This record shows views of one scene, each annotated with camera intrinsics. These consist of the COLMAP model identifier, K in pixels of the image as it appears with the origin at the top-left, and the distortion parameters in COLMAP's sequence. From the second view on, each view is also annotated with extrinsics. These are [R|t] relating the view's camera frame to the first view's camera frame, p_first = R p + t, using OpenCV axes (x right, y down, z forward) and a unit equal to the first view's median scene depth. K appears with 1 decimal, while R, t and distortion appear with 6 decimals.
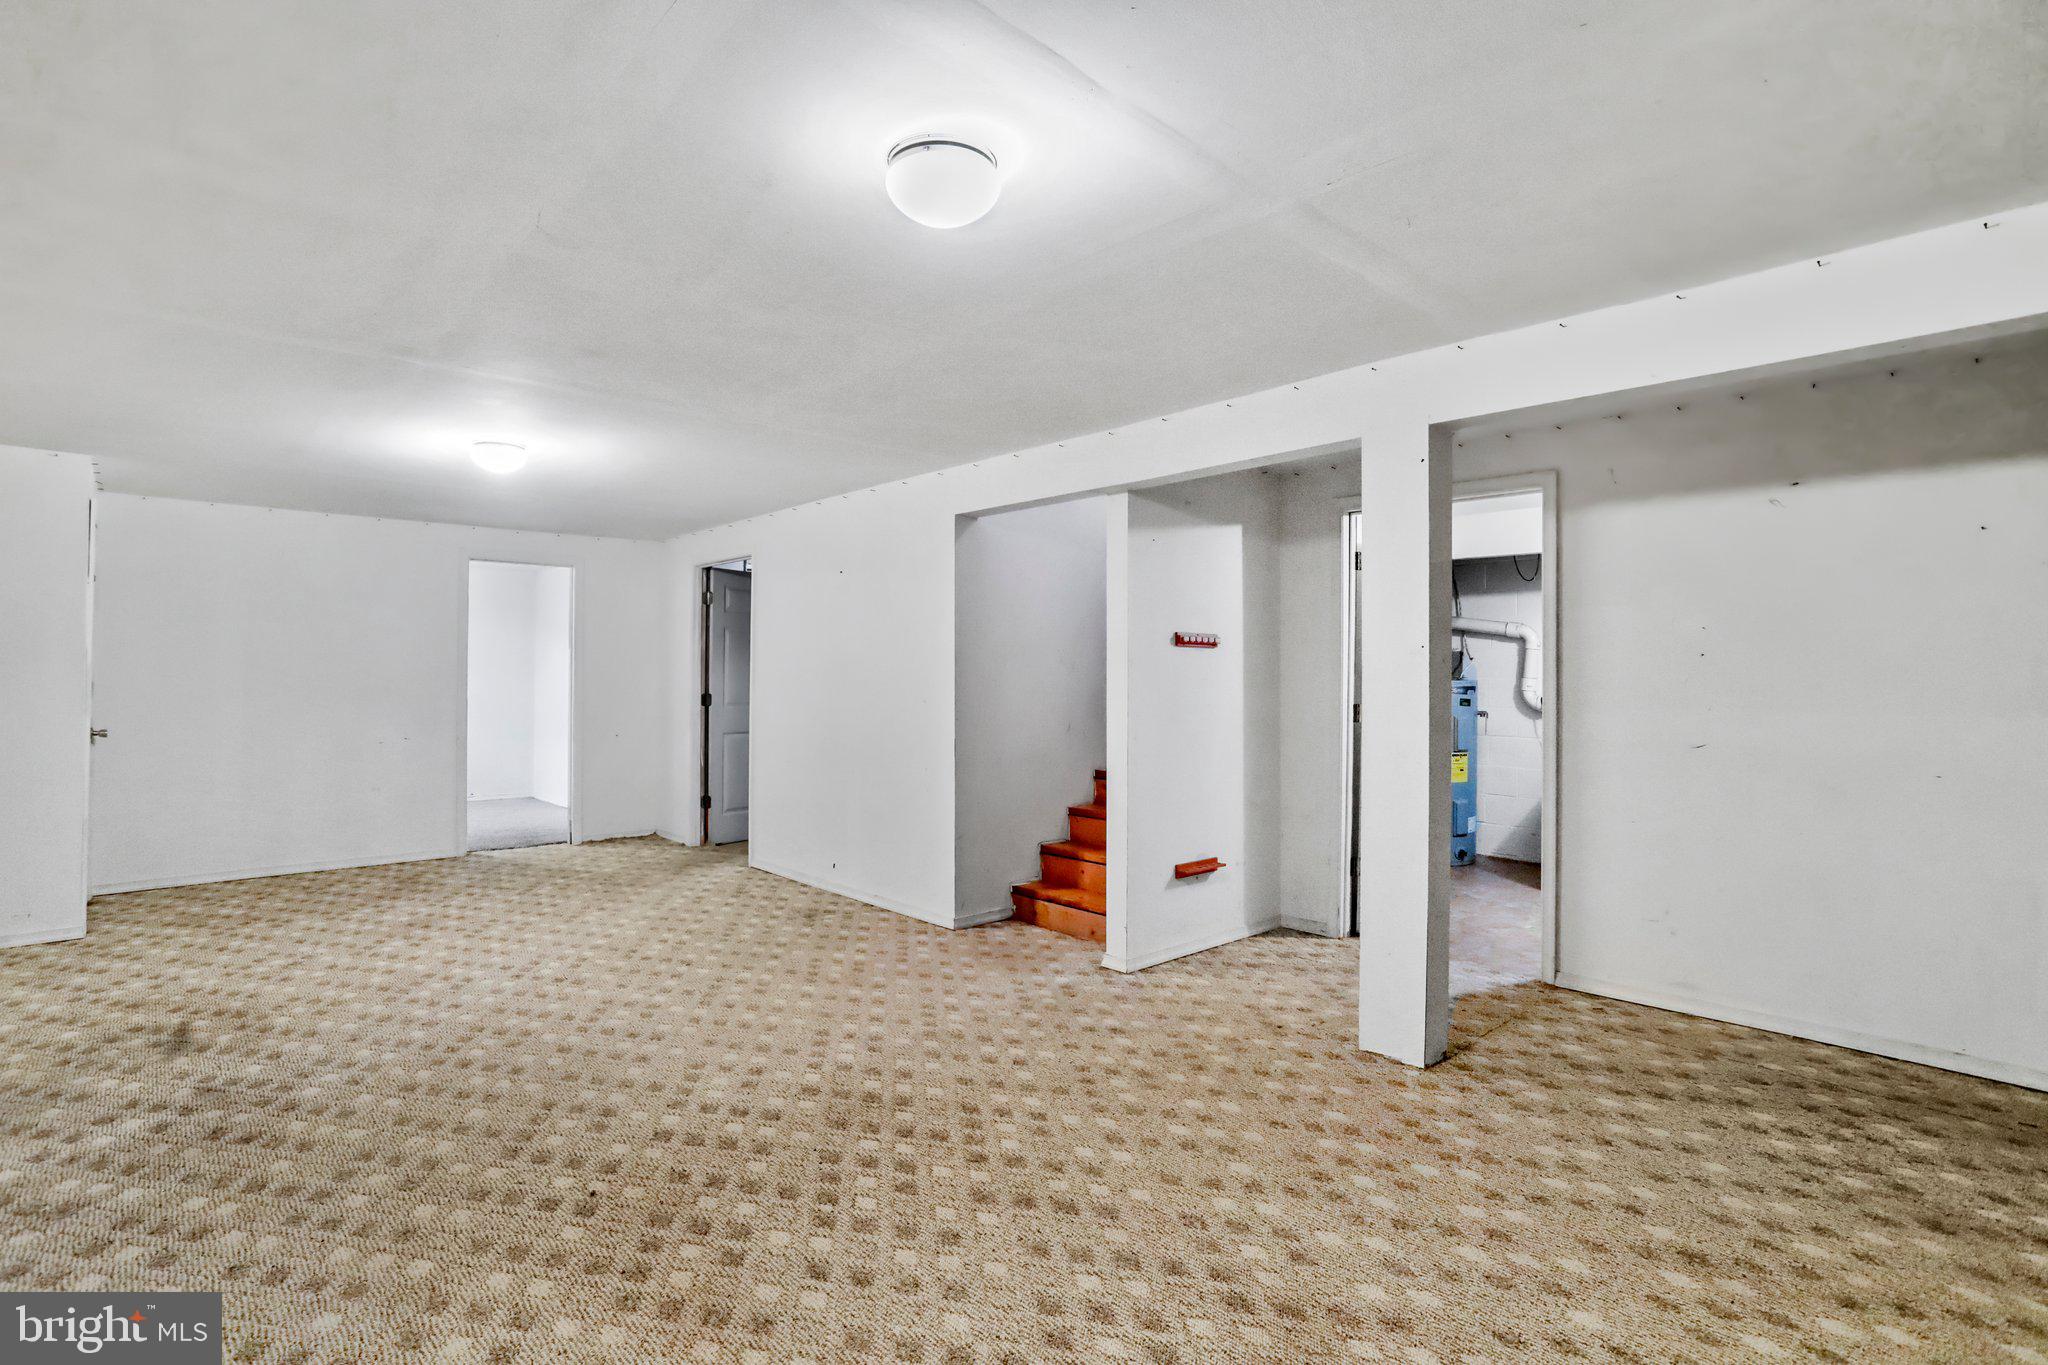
lens RADIAL K [[990.7, 0, 1024.1], [0, 990.7, 679.5], [0, 0, 1]] dist [-0.038949, 0.012864]
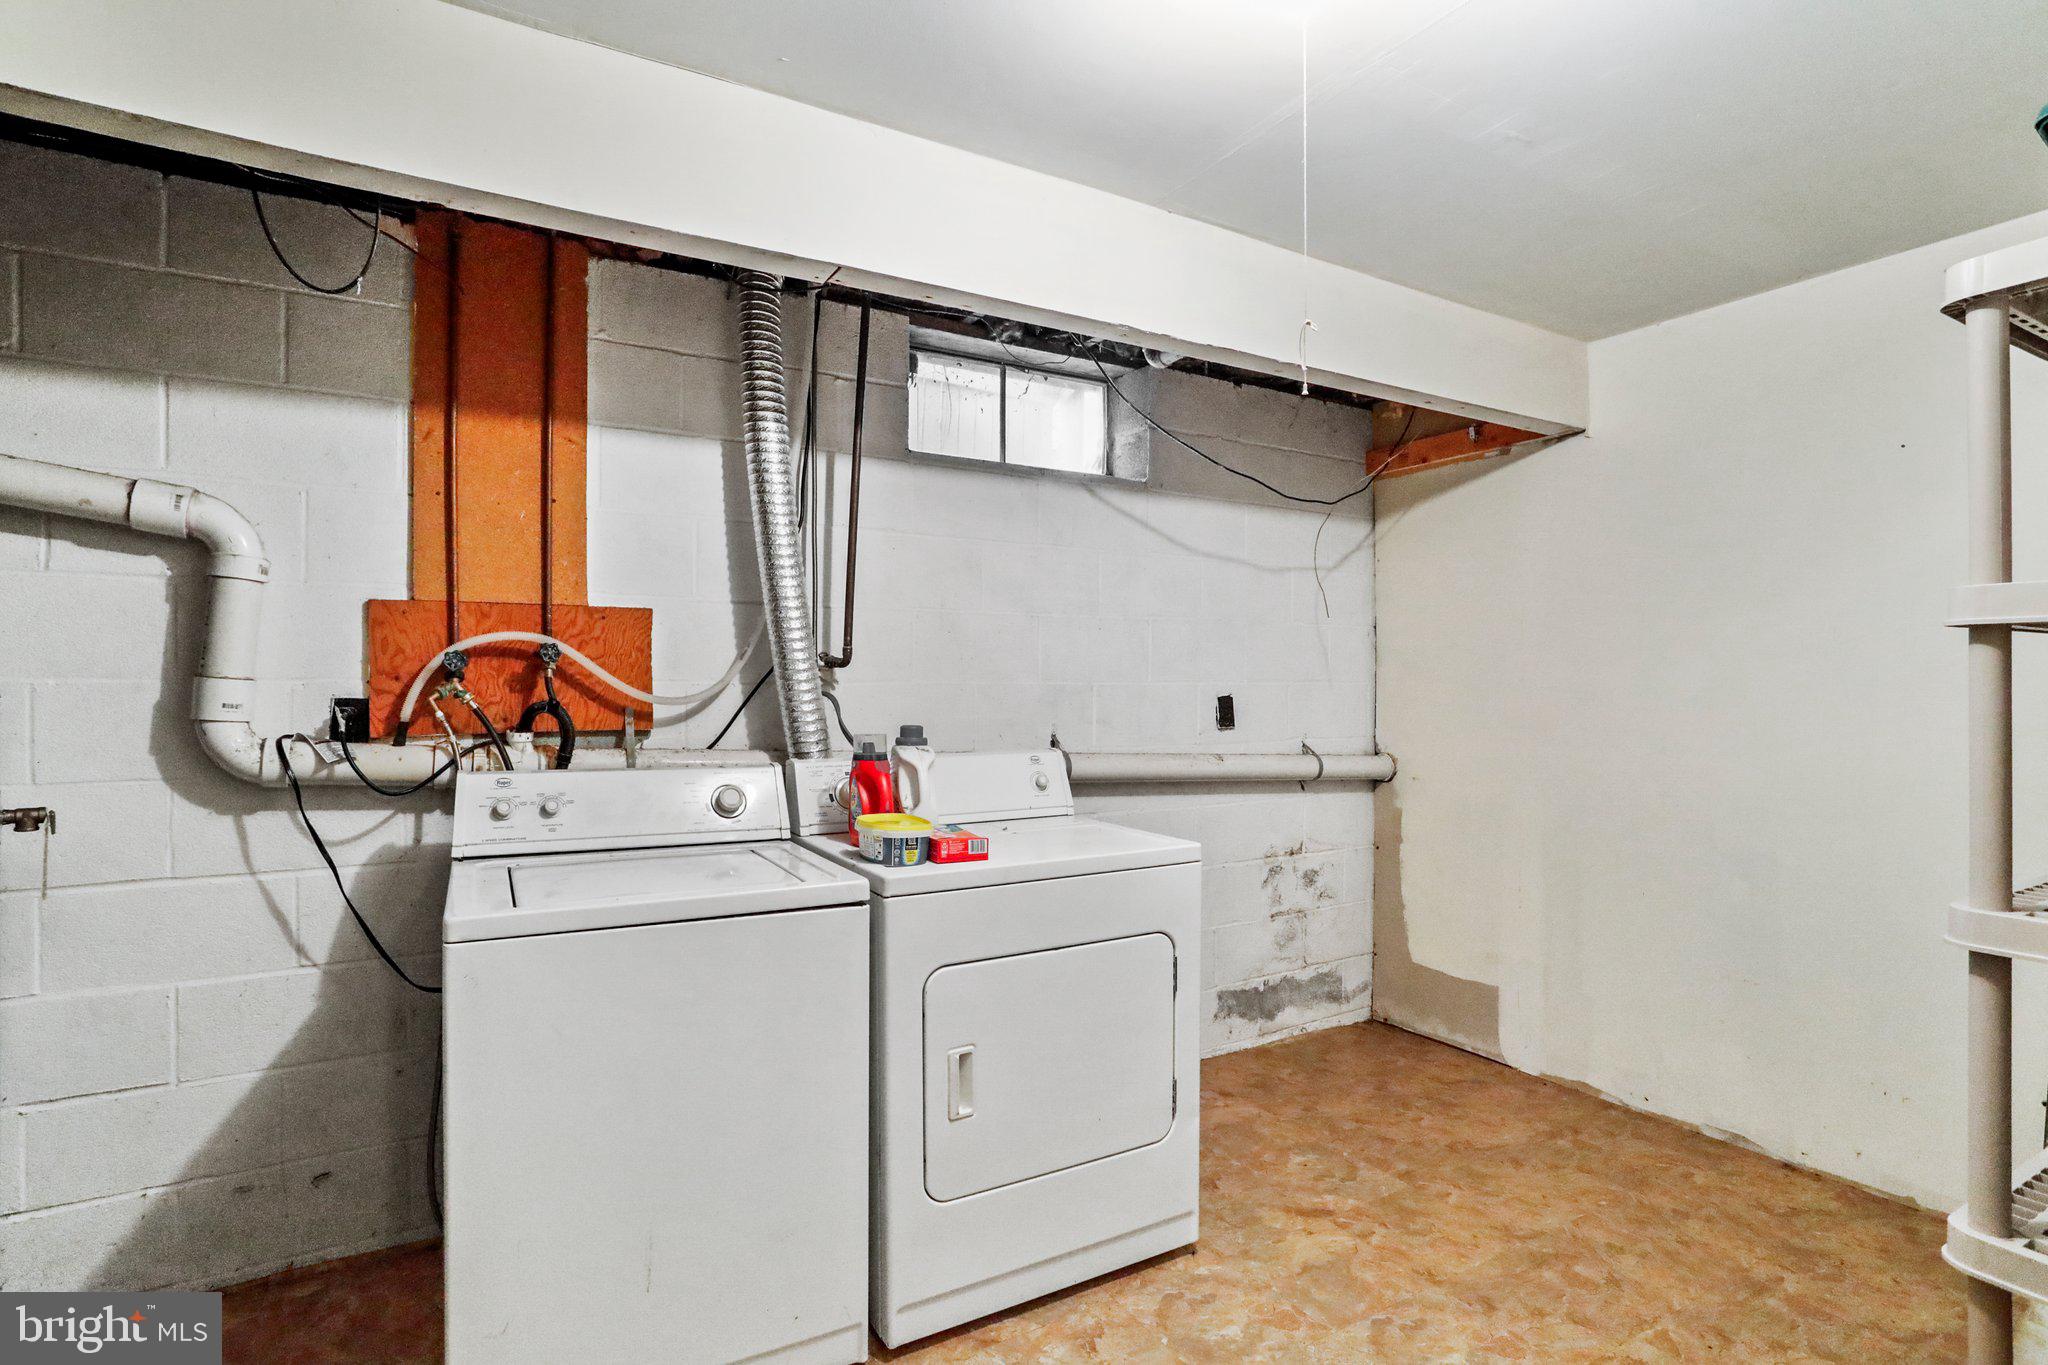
lens RADIAL K [[990.7, 0, 1024.7], [0, 990.7, 685.4], [0, 0, 1]] dist [-0.038949, 0.012864]
pose [[0.217810, -0.002006, 0.975989, 0.280799], [0.000851, 0.999998, 0.001866, 0.000475], [-0.975991, 0.000424, 0.217812, 0.696471]]
